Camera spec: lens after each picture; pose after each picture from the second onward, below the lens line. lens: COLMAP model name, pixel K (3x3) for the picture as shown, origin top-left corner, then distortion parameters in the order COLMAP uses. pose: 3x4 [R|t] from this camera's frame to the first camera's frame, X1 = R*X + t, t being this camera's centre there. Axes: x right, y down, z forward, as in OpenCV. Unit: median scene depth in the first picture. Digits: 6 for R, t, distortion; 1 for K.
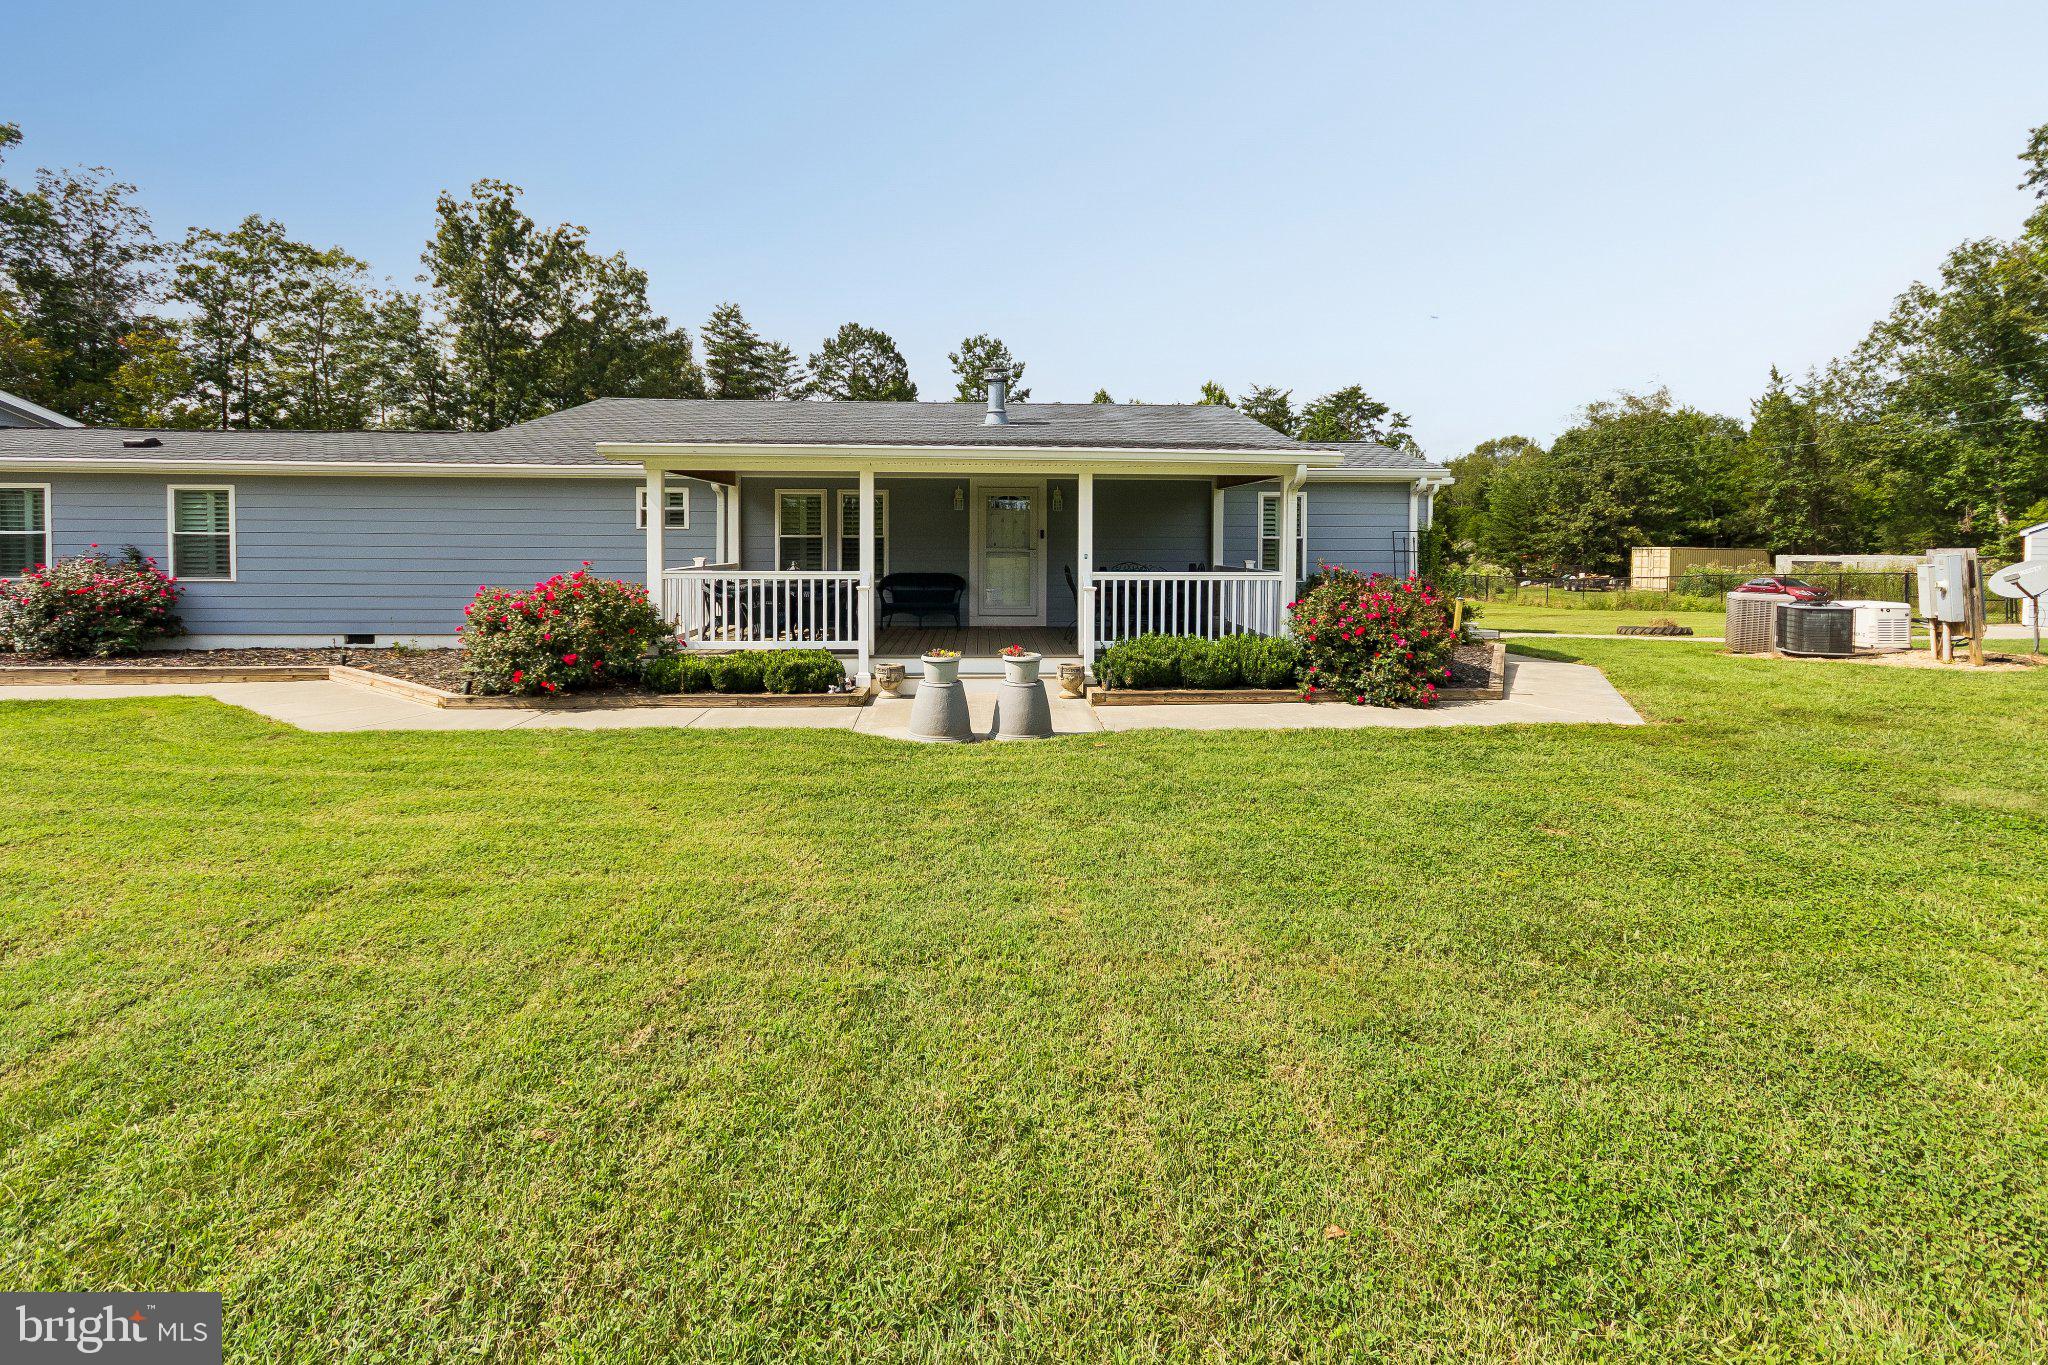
lens RADIAL K [[961.8, 0, 1028.0], [0, 961.8, 556.8], [0, 0, 1]] dist [-0.000243, 0.002844]
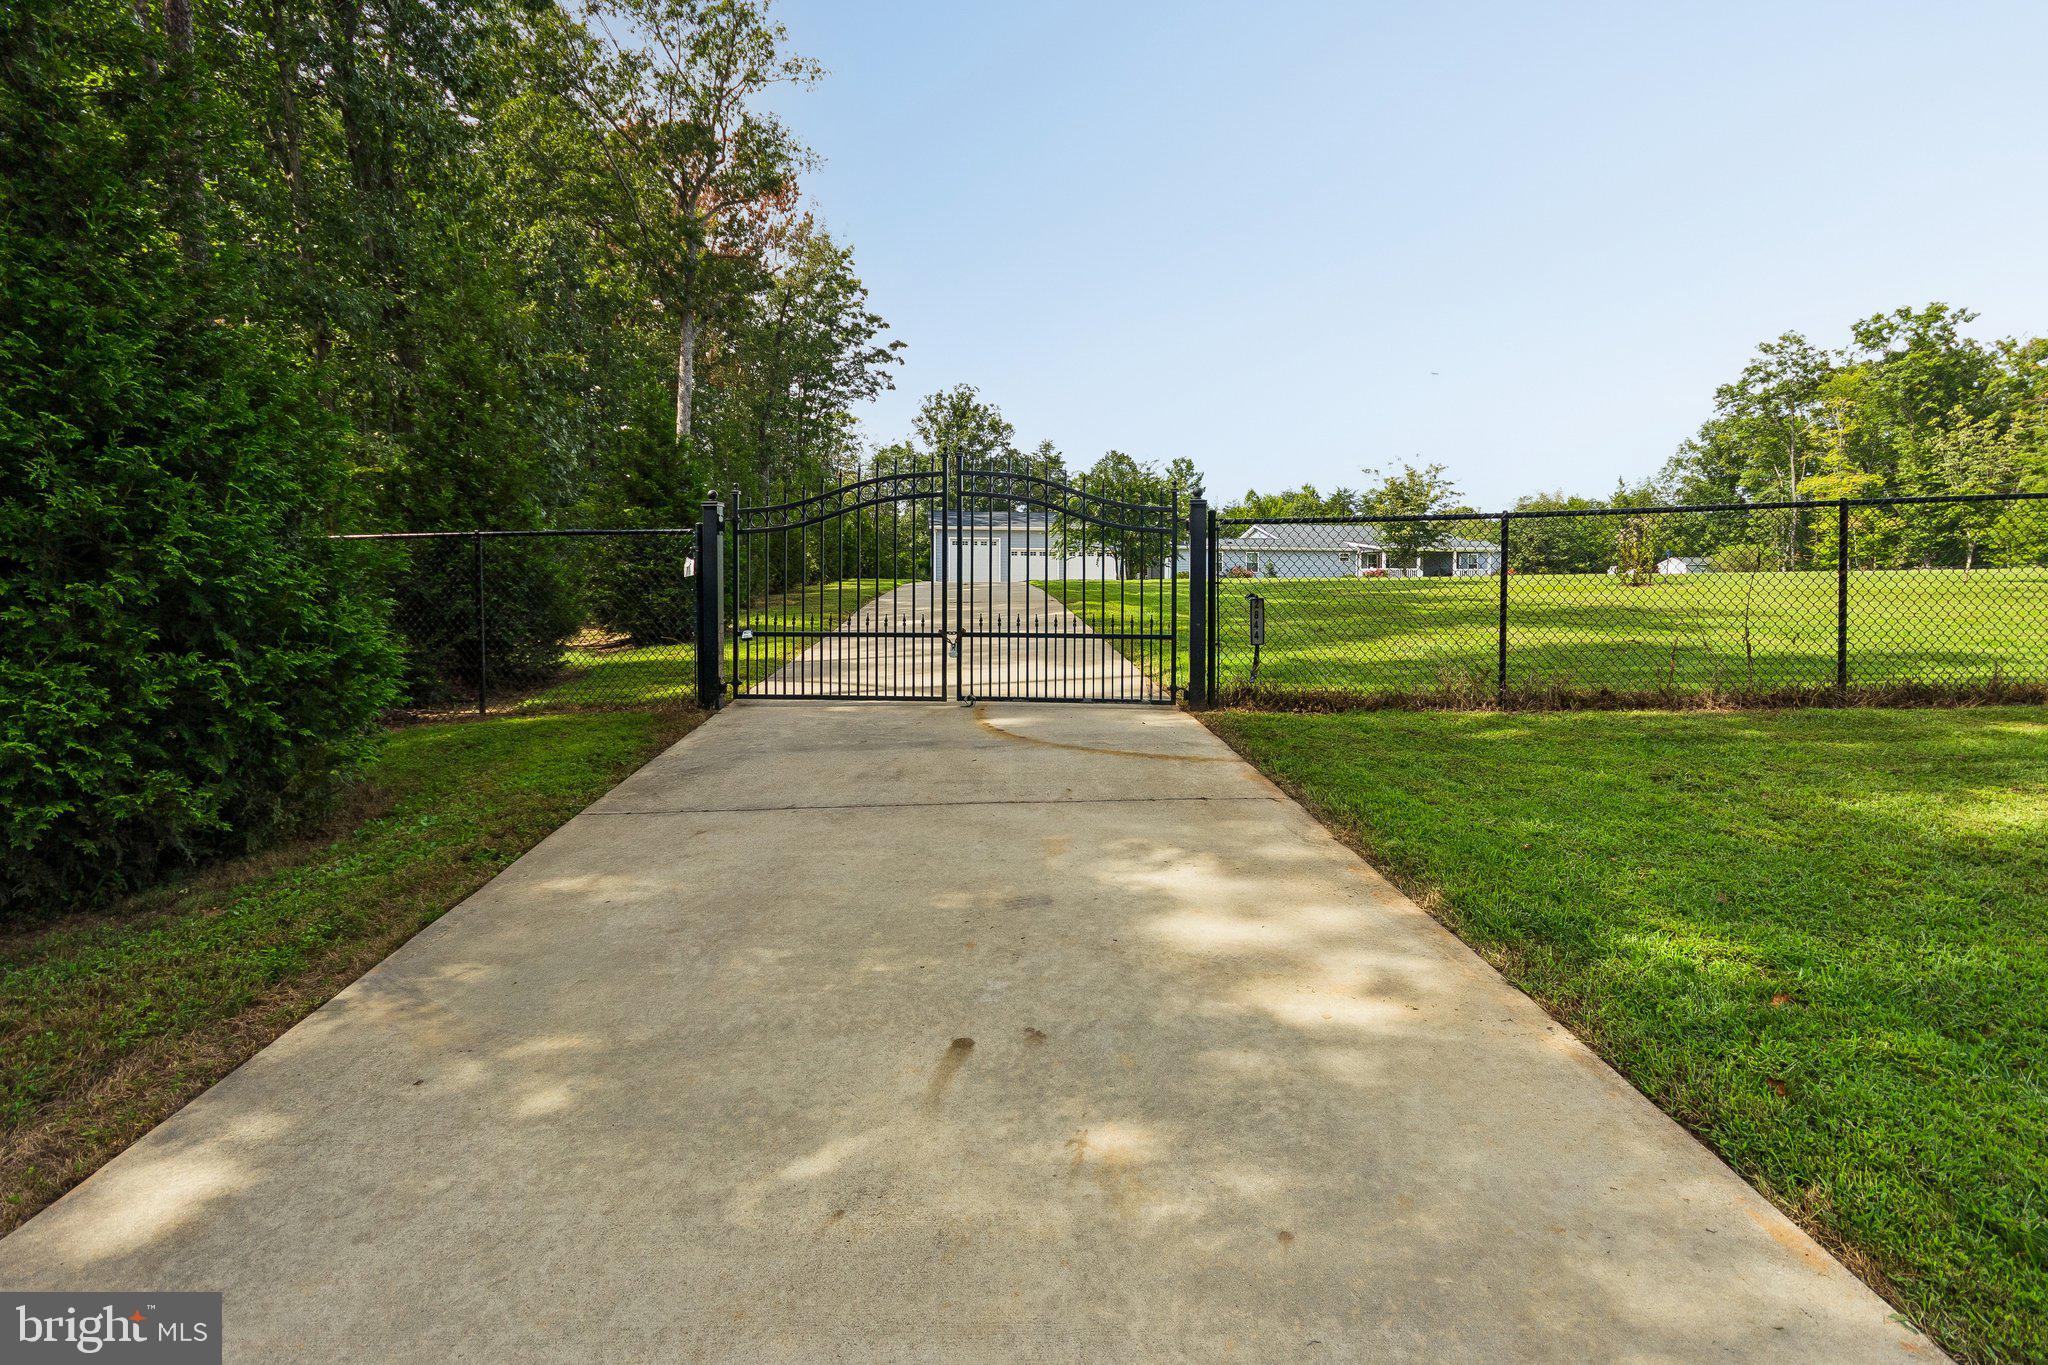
lens RADIAL K [[961.8, 0, 1013.0], [0, 961.8, 606.2], [0, 0, 1]] dist [-0.000243, 0.002844]
pose [[0.998373, -0.001856, 0.056986, -0.497671], [0.001741, 0.999996, 0.002078, 0.039648], [-0.056990, -0.001975, 0.998373, -0.790584]]
